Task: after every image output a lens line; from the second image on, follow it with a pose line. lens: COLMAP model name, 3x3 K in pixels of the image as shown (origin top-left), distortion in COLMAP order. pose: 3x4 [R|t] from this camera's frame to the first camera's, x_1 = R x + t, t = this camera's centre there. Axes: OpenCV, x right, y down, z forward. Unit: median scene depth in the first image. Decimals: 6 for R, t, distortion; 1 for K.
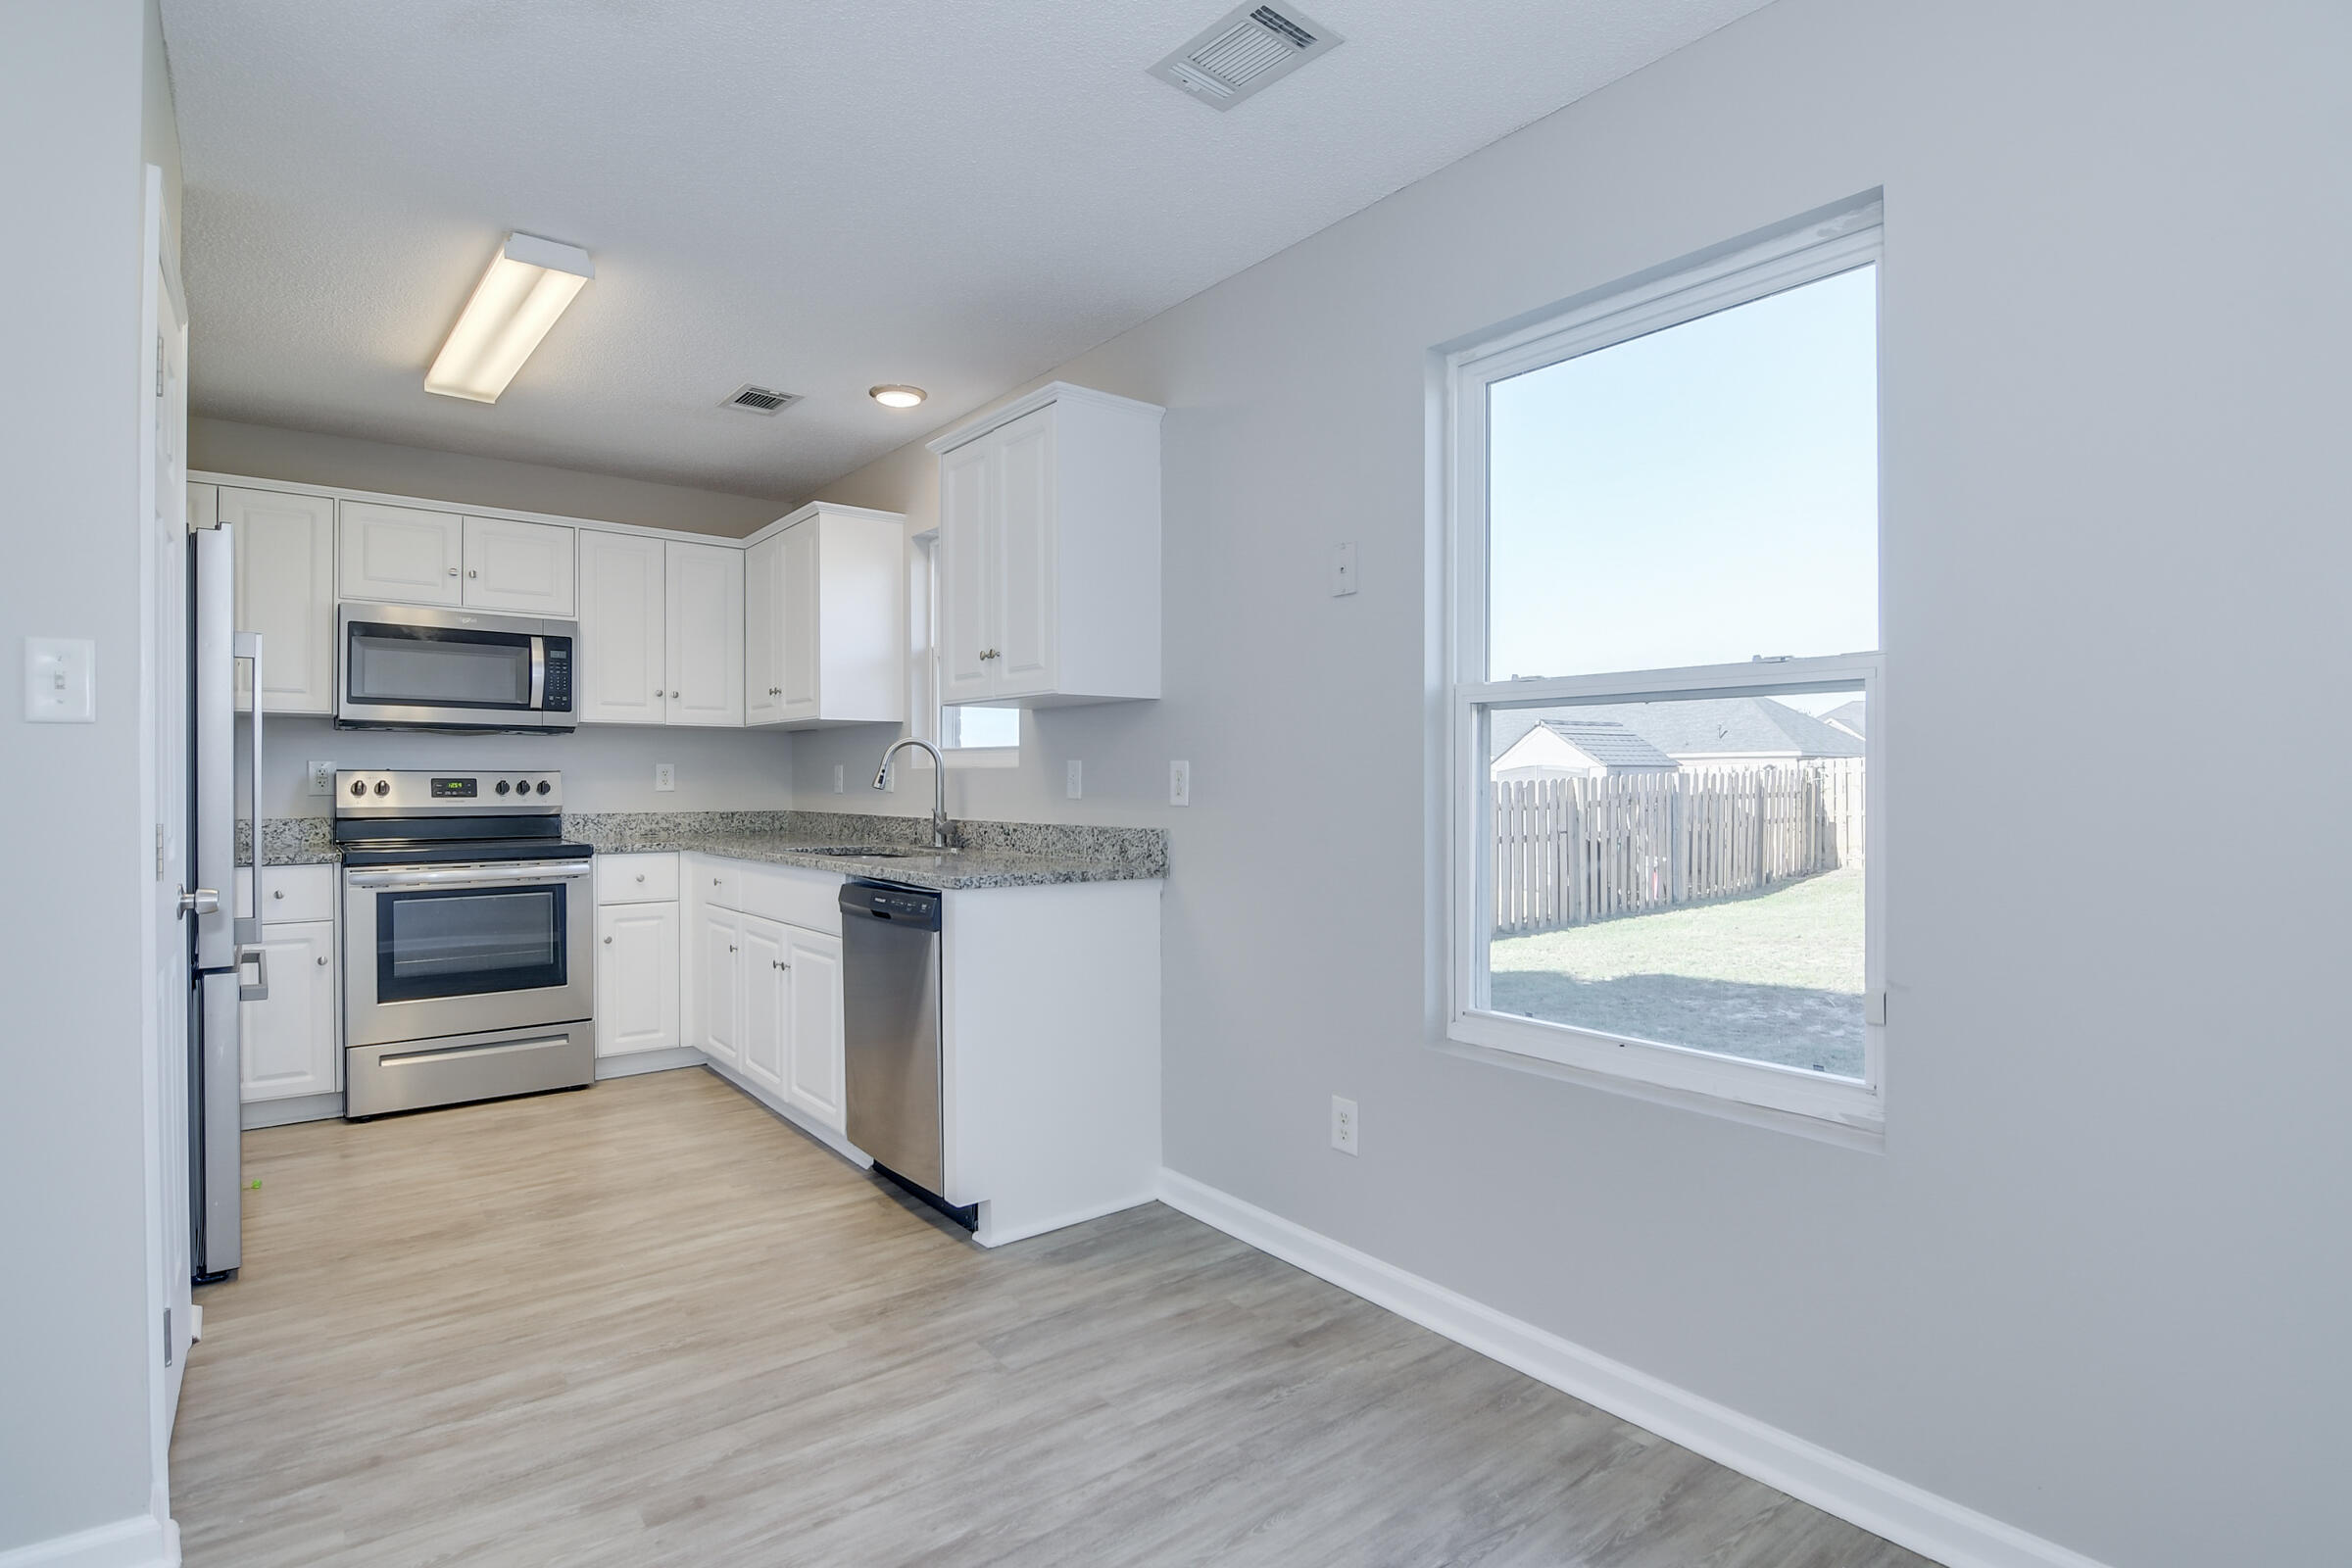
lens RADIAL K [[1139.0, 0, 1176.0], [0, 1139.0, 784.0], [0, 0, 1]] dist [-0.024760, -0.001341]
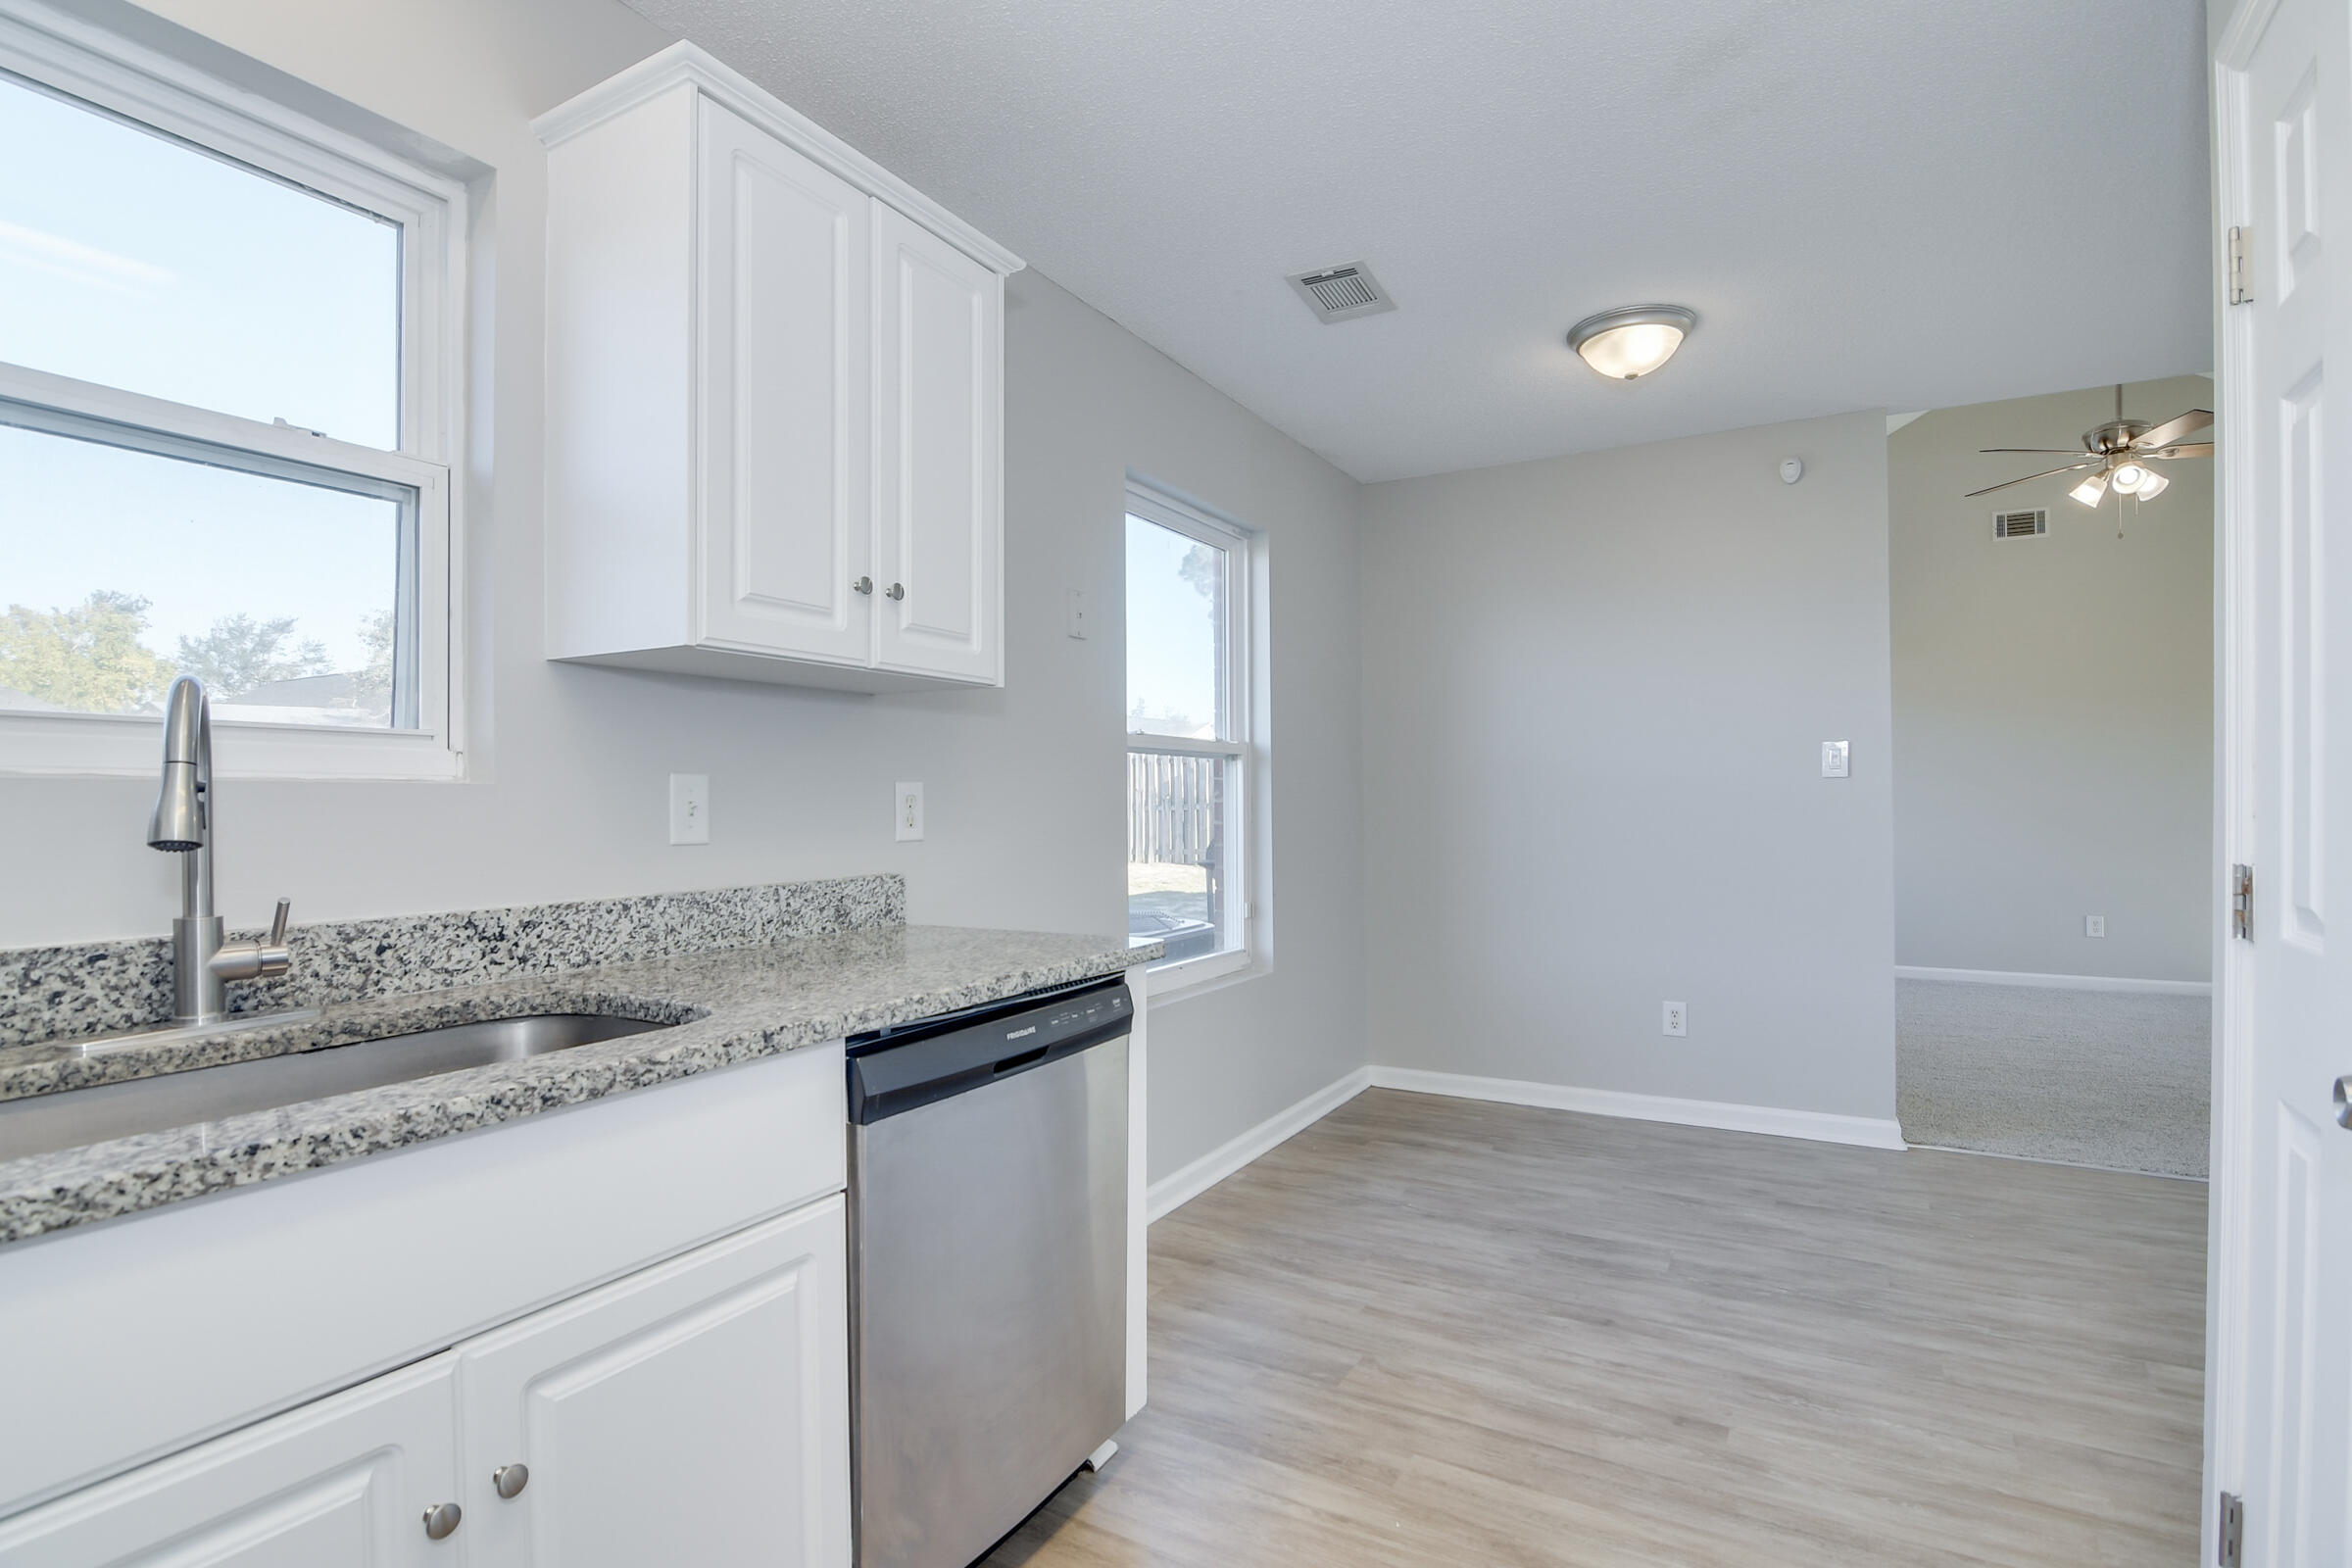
lens RADIAL K [[1132.4, 0, 1172.5], [0, 1132.4, 805.2], [0, 0, 1]] dist [-0.022310, -0.000407]
pose [[-0.352469, -0.002315, 0.935821, -0.620639], [0.009560, 0.999936, 0.006074, -0.006145], [-0.935775, 0.011088, -0.352424, 0.886281]]
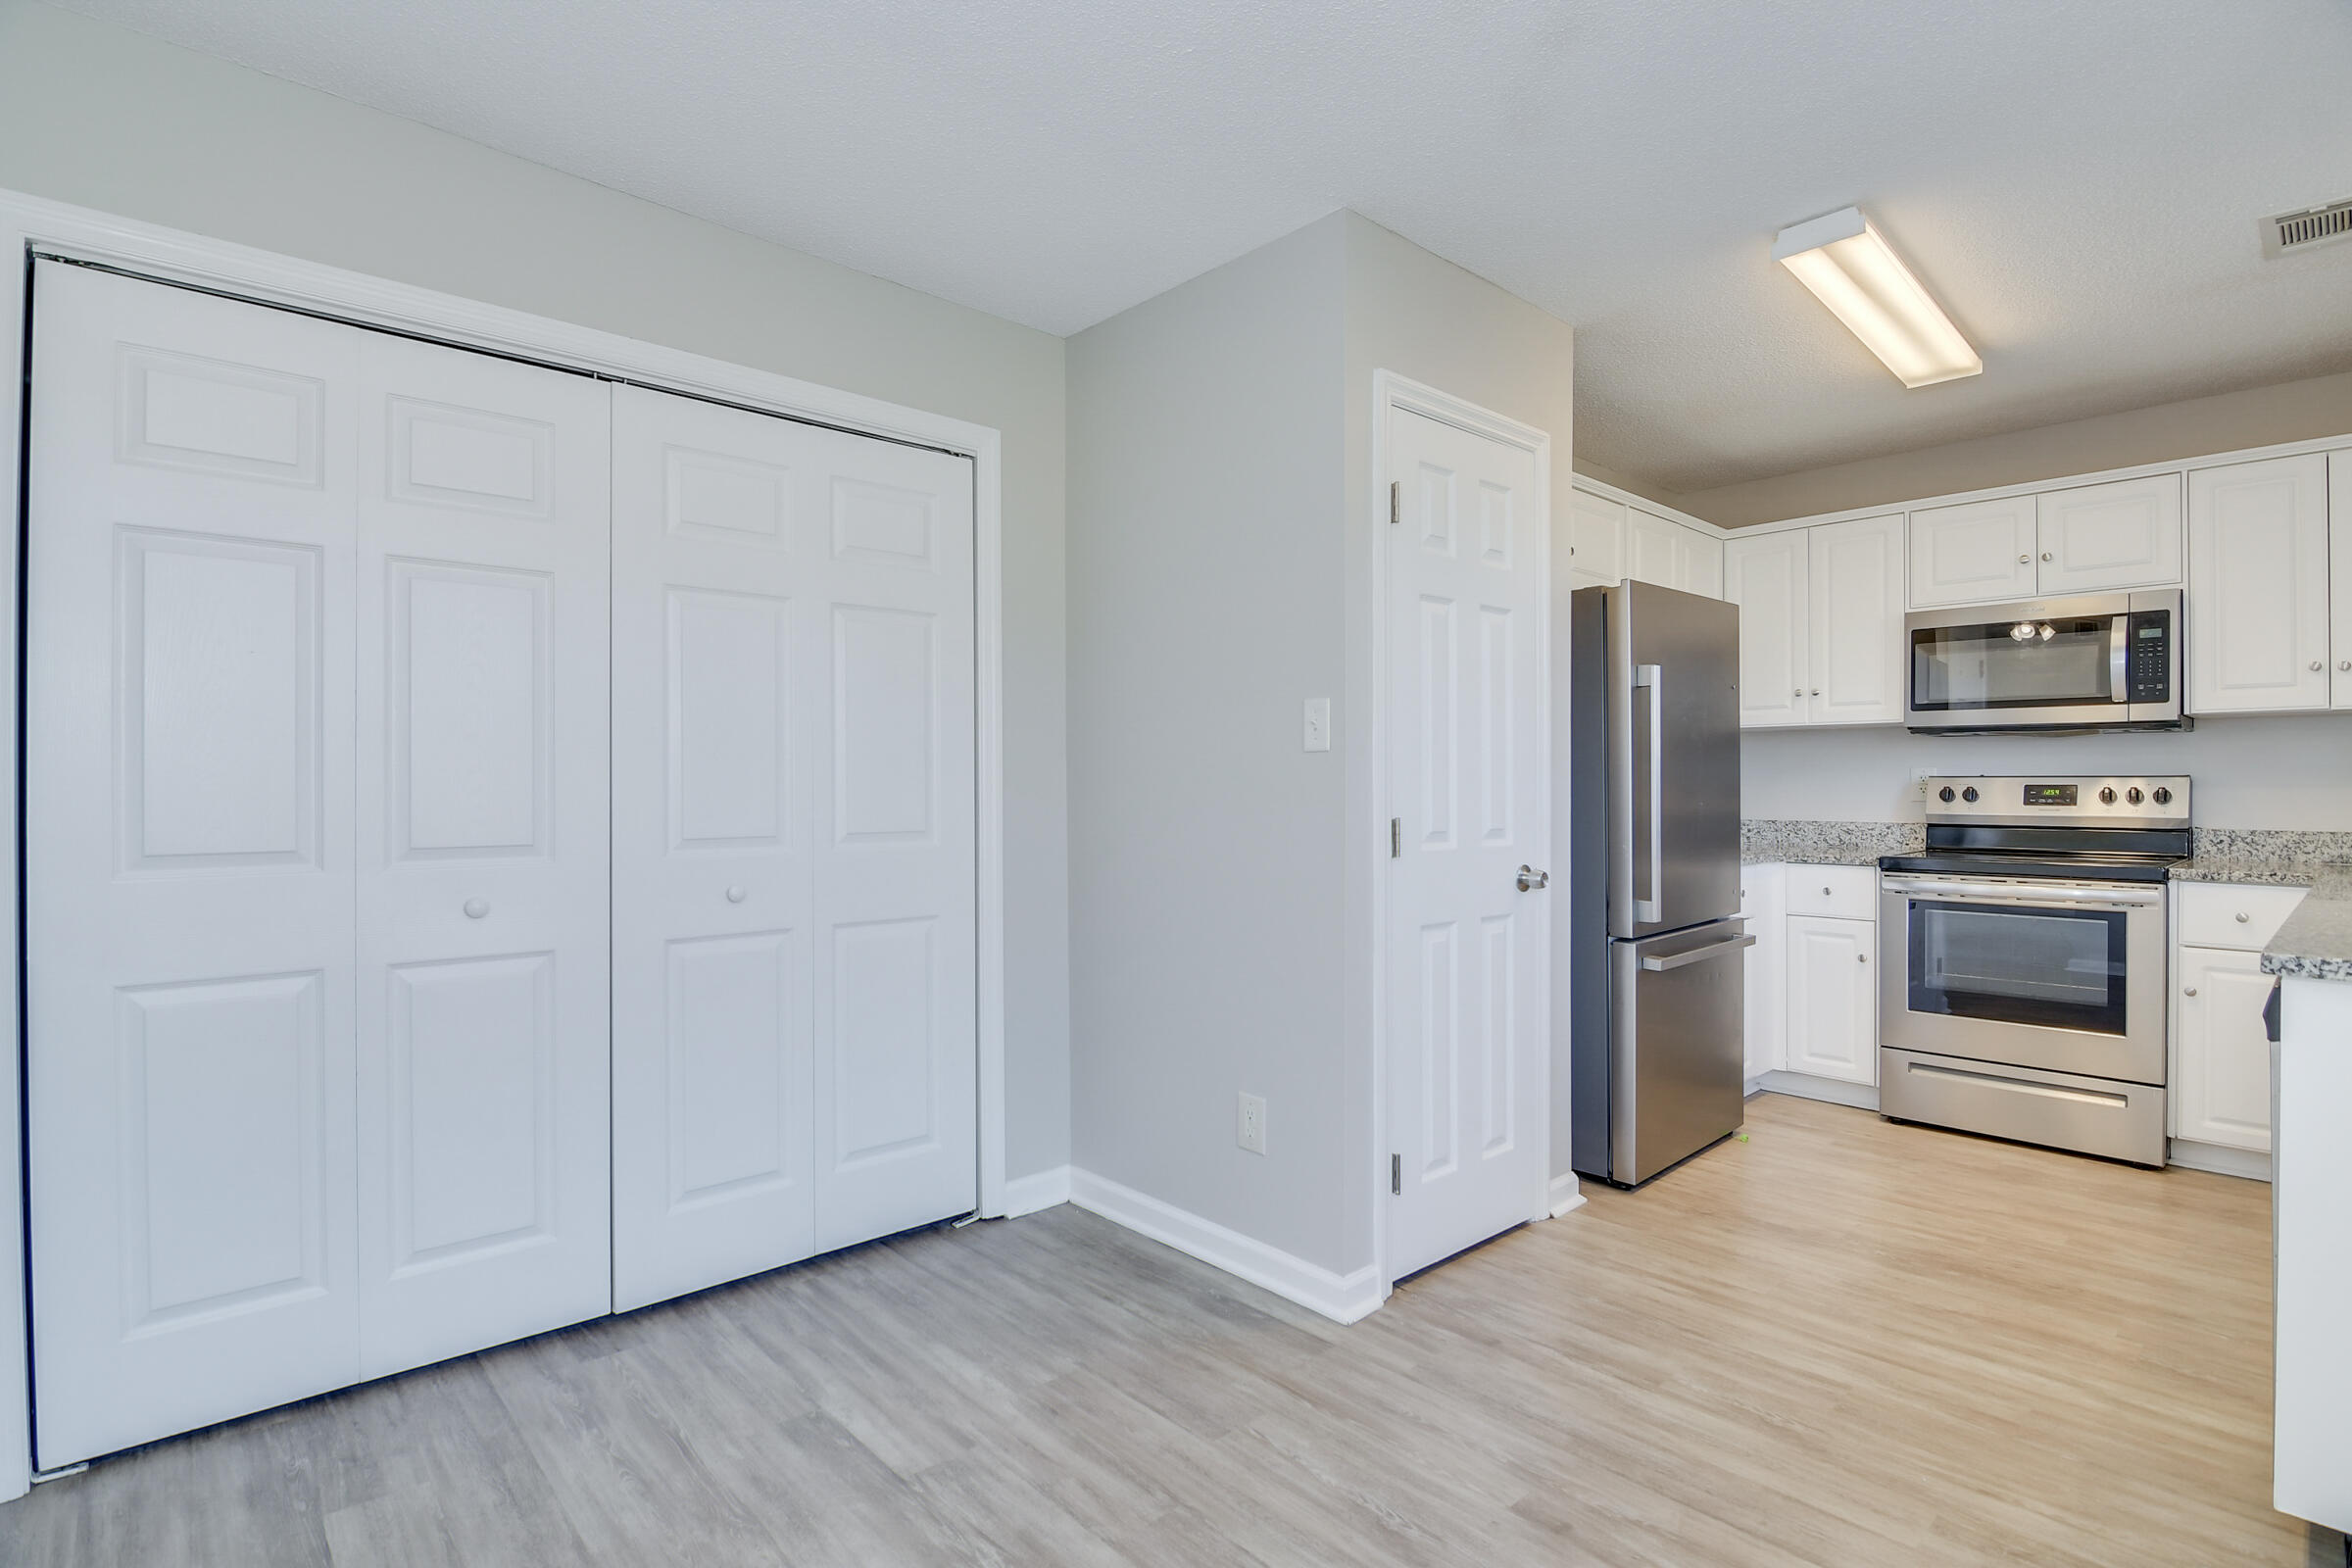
lens RADIAL K [[1139.0, 0, 1176.0], [0, 1139.0, 784.0], [0, 0, 1]] dist [-0.024760, -0.001341]
pose [[0.065127, -0.000926, -0.997877, 0.245893], [-0.004237, 0.999990, -0.001205, -0.001675], [0.997868, 0.004306, 0.065123, 0.279676]]
